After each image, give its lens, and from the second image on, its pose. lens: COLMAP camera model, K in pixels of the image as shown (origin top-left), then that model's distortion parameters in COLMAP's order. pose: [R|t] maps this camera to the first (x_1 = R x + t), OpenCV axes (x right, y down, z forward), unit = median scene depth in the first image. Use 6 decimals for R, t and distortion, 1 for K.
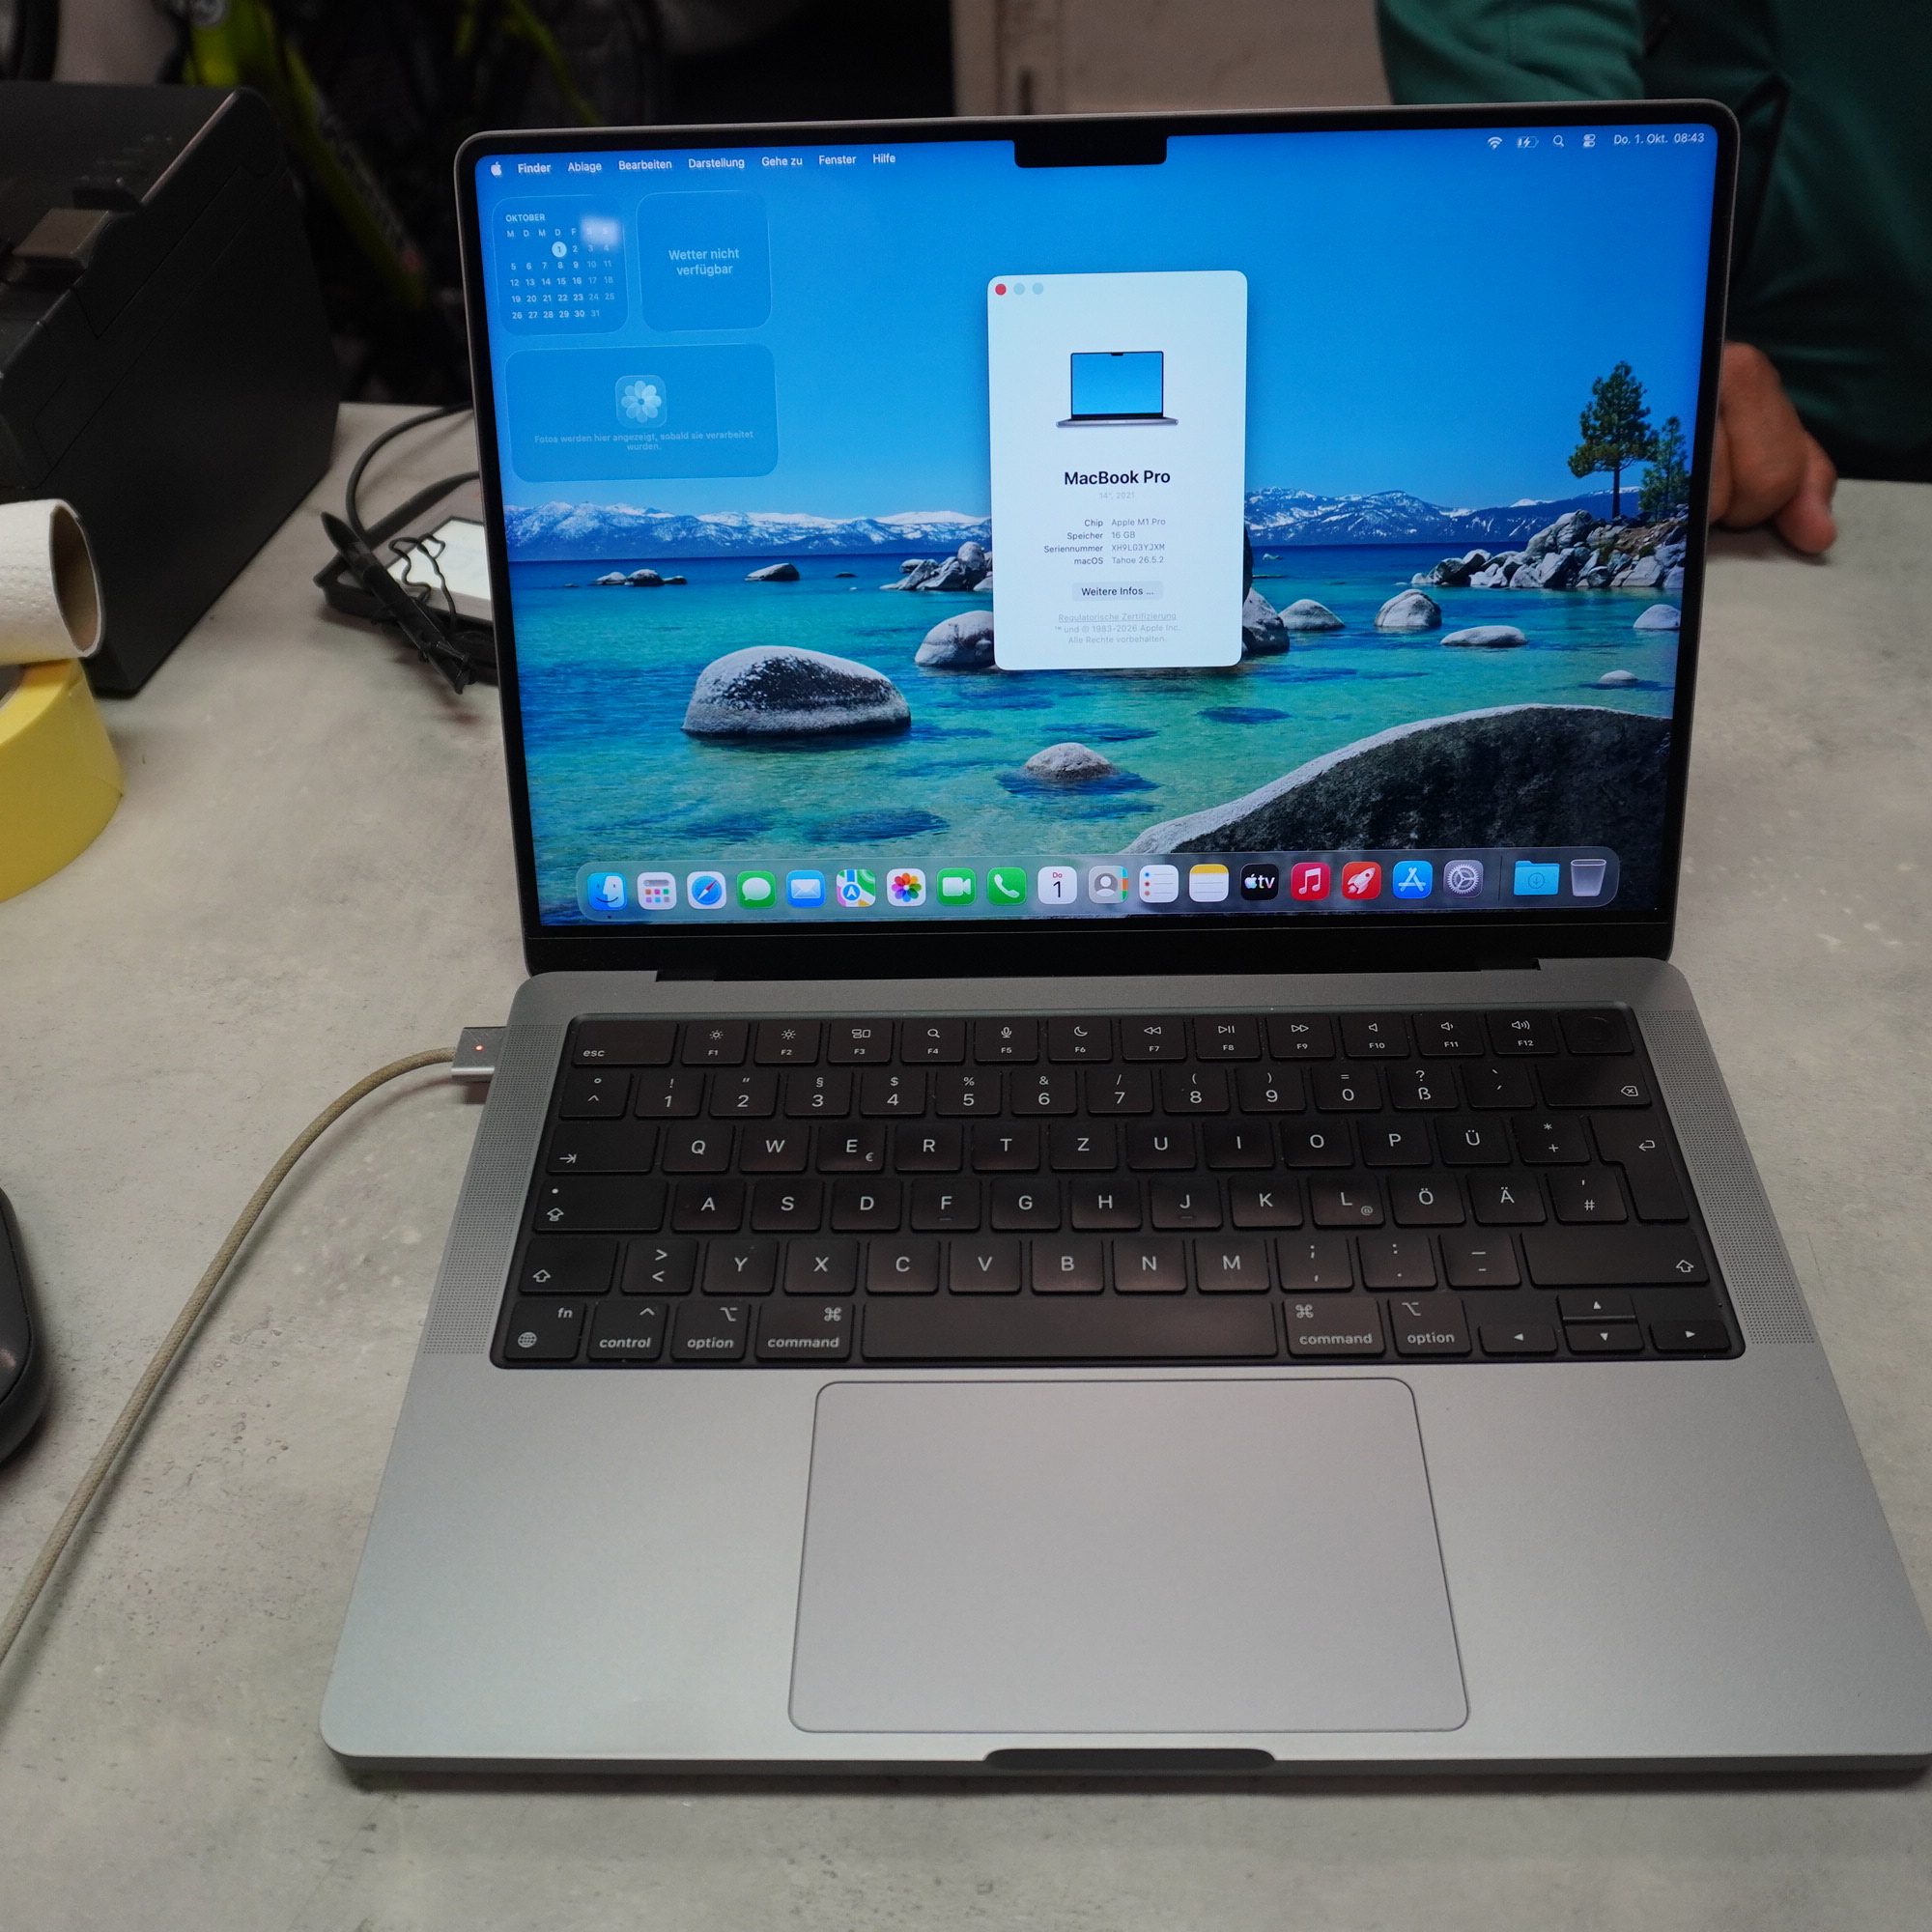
lens RADIAL K [[1947.6, 0, 959.1], [0, 1947.6, 967.3], [0, 0, 1]] dist [-0.035464, 0.000000]
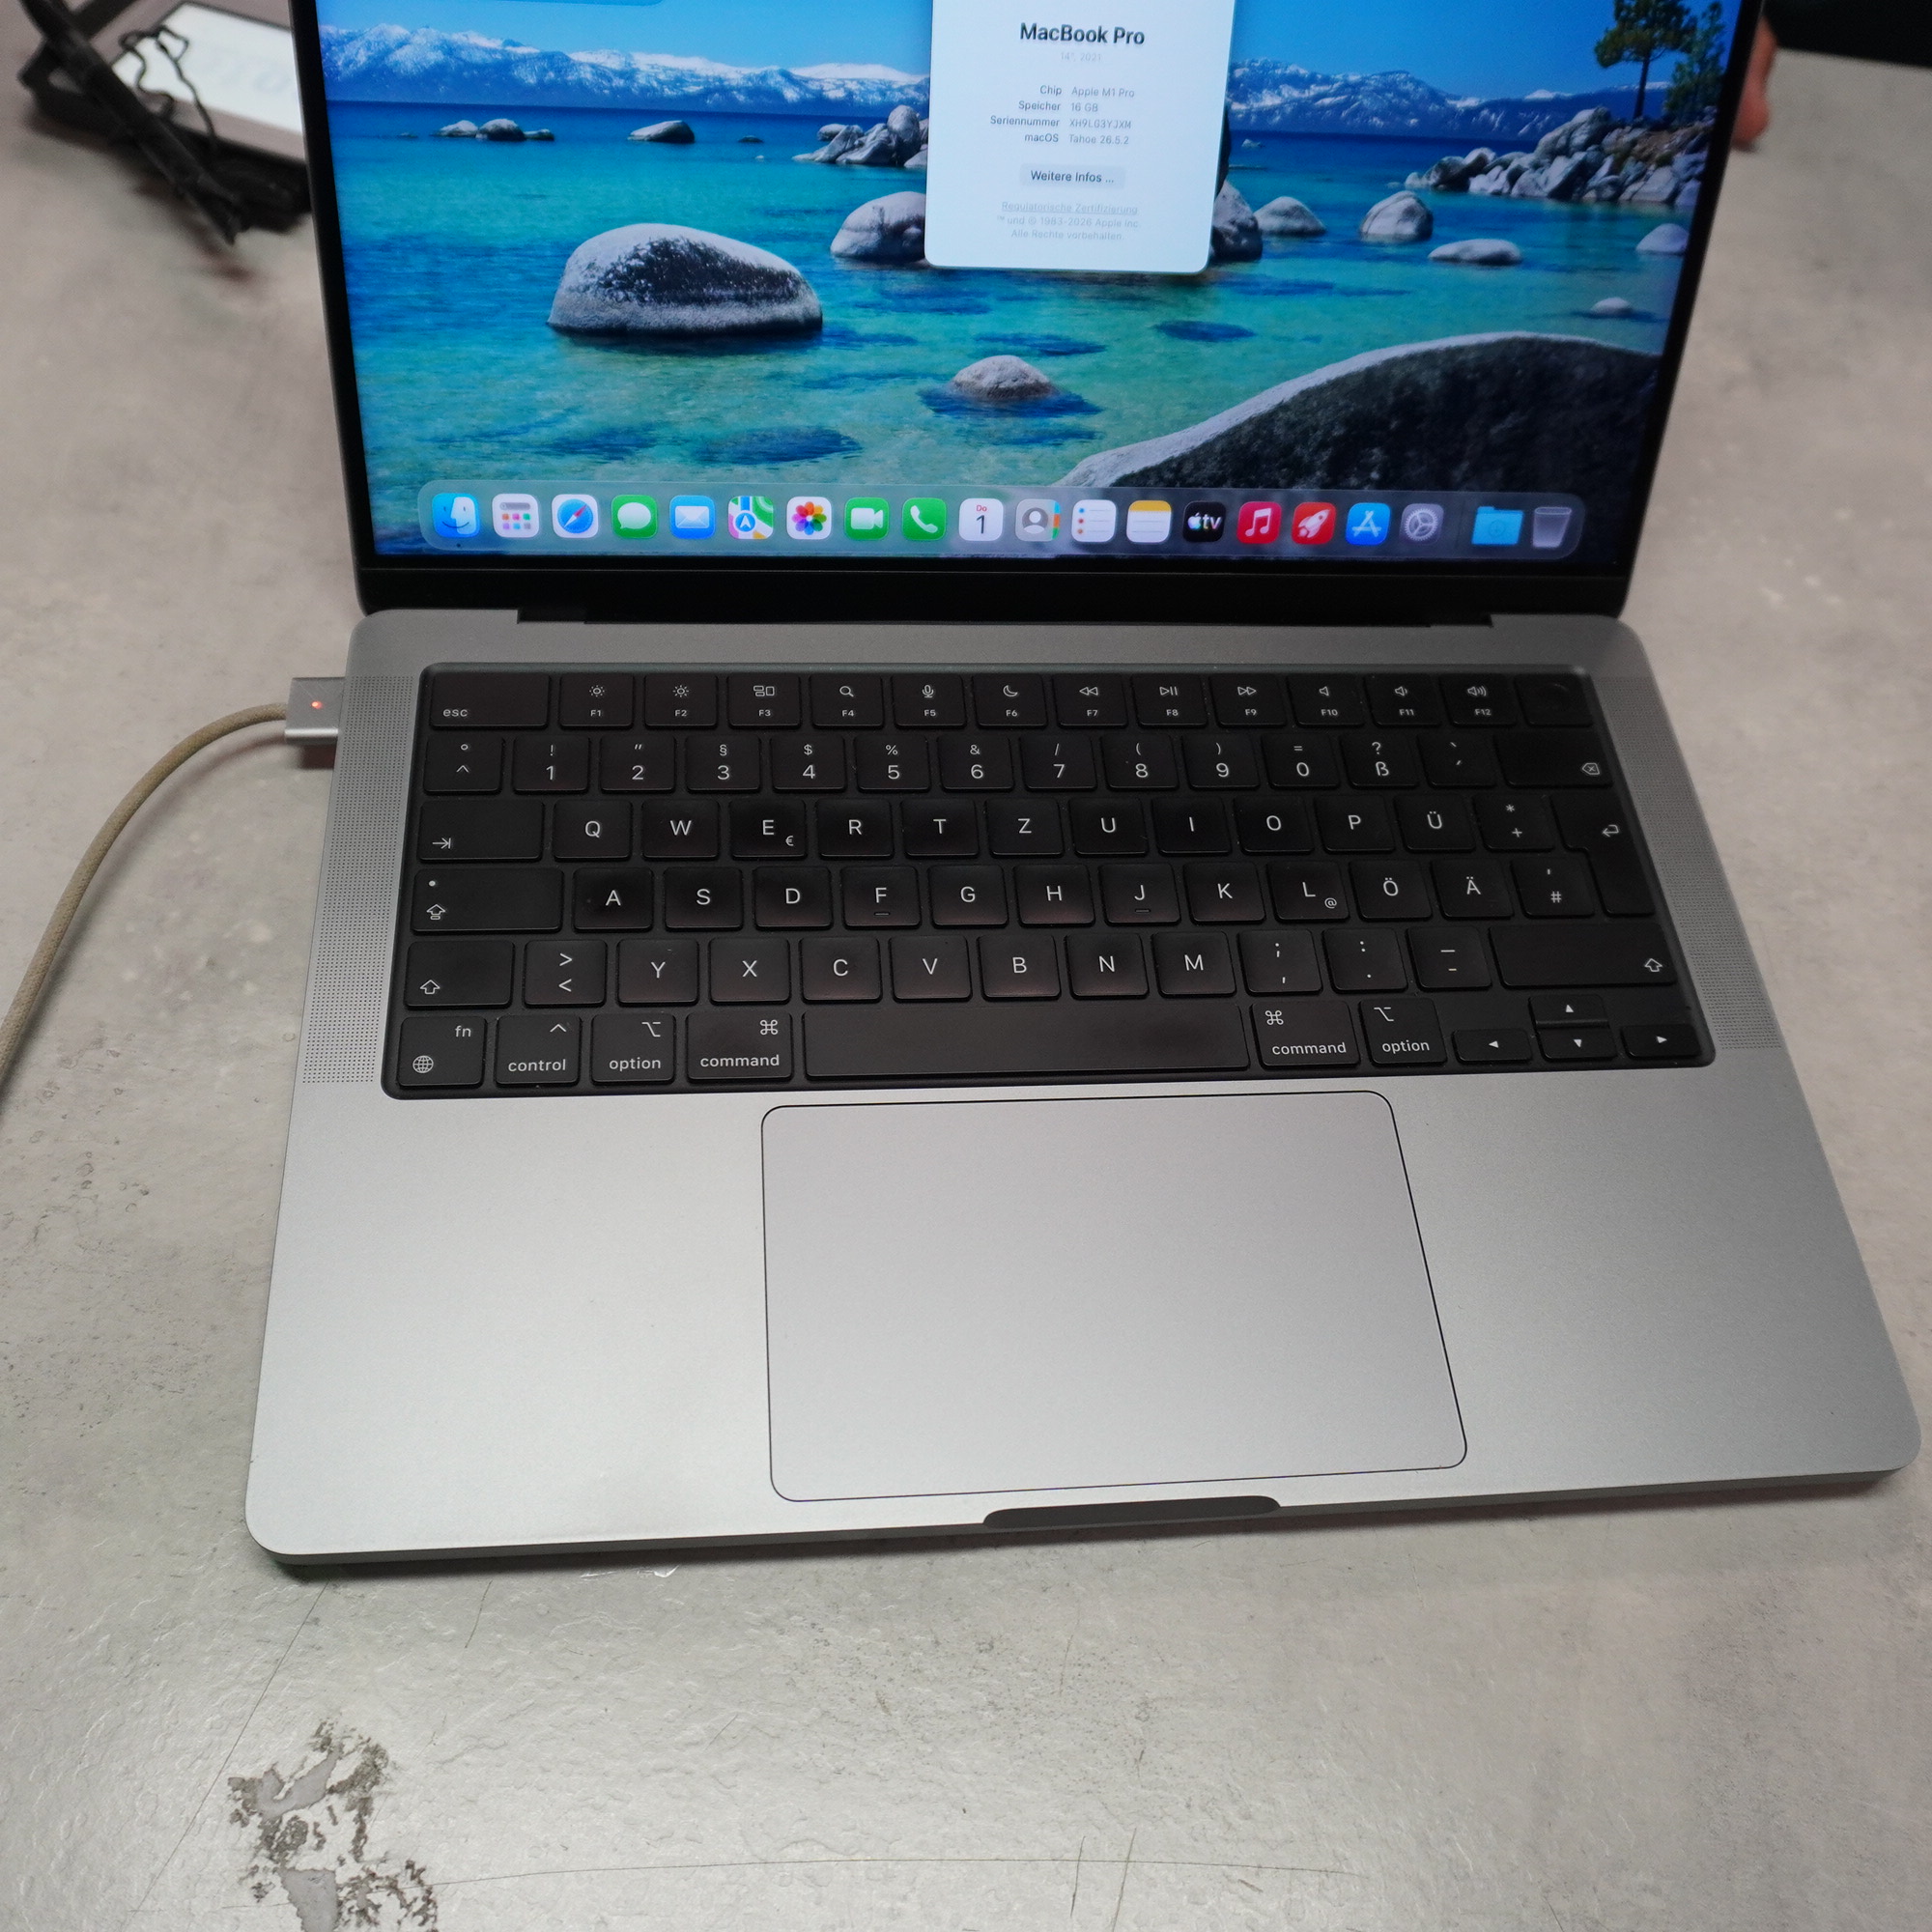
lens RADIAL K [[1947.6, 0, 957.8], [0, 1947.6, 962.2], [0, 0, 1]] dist [-0.035464, 0.000000]
pose [[0.987478, -0.014030, 0.157134, -0.104607], [-0.025116, 0.969351, 0.244393, -0.064952], [-0.155747, -0.245279, 0.956860, 0.111913]]
